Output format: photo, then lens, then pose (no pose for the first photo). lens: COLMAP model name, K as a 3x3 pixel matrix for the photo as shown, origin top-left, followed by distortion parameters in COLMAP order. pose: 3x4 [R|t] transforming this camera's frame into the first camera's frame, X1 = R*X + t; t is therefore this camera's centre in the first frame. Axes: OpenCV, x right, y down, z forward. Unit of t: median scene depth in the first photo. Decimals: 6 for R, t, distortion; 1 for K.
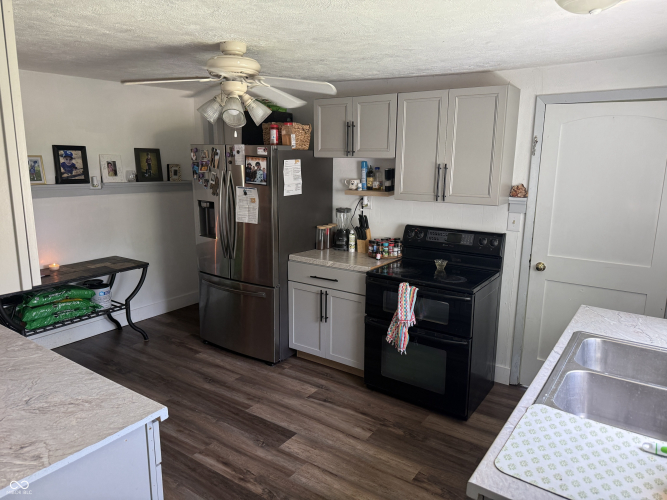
lens RADIAL K [[476.5, 0, 331.7], [0, 476.5, 250.6], [0, 0, 1]] dist [0.058146, -0.017029]
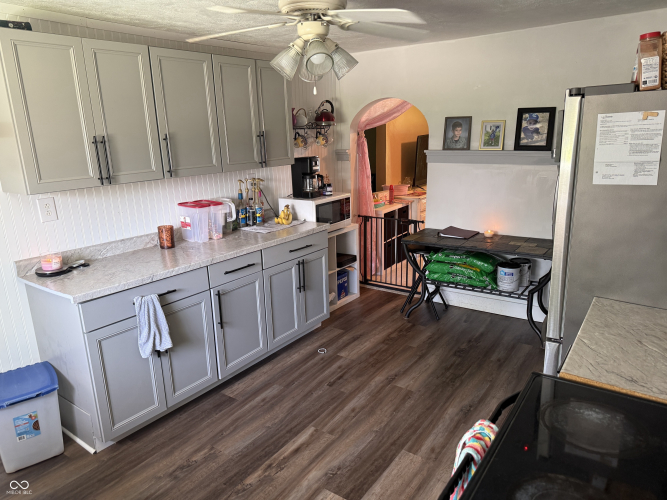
lens RADIAL K [[476.5, 0, 330.3], [0, 476.5, 250.5], [0, 0, 1]] dist [0.058146, -0.017029]
pose [[-0.013349, 0.236280, -0.971593, 0.425148], [-0.164911, 0.957853, 0.235205, -0.117967], [0.986218, 0.163367, 0.026179, 0.686125]]
